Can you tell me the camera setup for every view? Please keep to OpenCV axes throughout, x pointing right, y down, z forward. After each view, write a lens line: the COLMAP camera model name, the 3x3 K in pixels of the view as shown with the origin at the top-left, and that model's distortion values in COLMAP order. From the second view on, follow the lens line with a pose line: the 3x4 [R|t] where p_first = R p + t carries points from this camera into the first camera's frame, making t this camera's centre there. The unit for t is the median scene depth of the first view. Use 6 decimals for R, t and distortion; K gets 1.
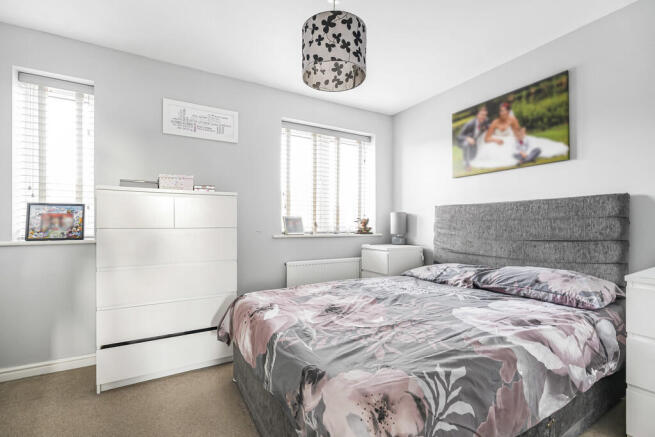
lens RADIAL K [[289.9, 0, 331.3], [0, 289.9, 223.3], [0, 0, 1]] dist [-0.009184, -0.000405]
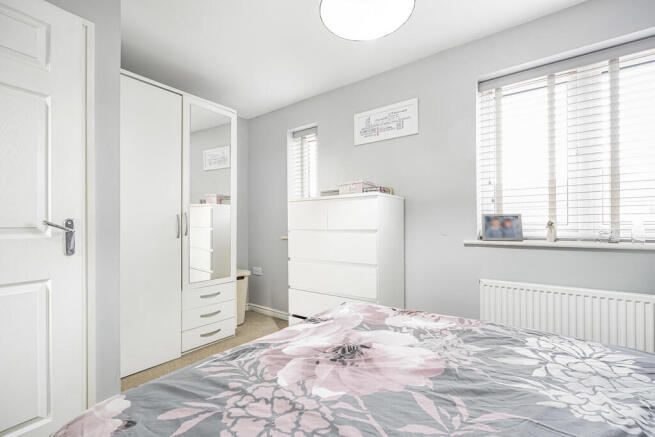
lens RADIAL K [[289.9, 0, 331.6], [0, 289.9, 220.5], [0, 0, 1]] dist [-0.009184, -0.000405]
pose [[0.398189, -0.018783, -0.917111, 0.461512], [0.010339, 0.999819, -0.015988, -0.001107], [0.917245, -0.003115, 0.398311, 0.510974]]
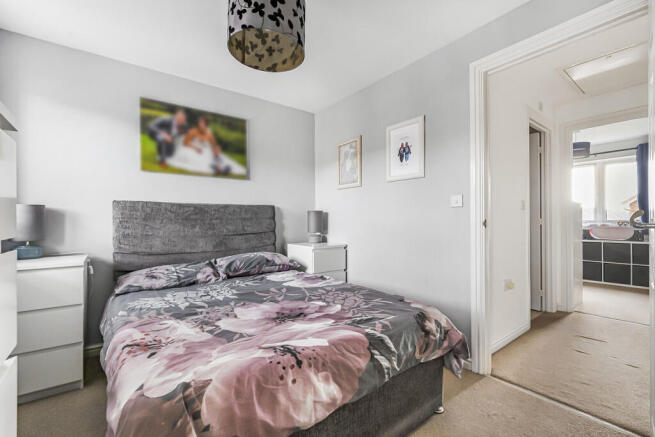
lens RADIAL K [[289.9, 0, 322.3], [0, 289.9, 218.5], [0, 0, 1]] dist [-0.009184, -0.000405]
pose [[-0.113871, 0.012849, 0.993412, -0.664402], [0.006124, 0.999906, -0.012231, 0.002889], [-0.993477, 0.004691, -0.113939, 0.729949]]
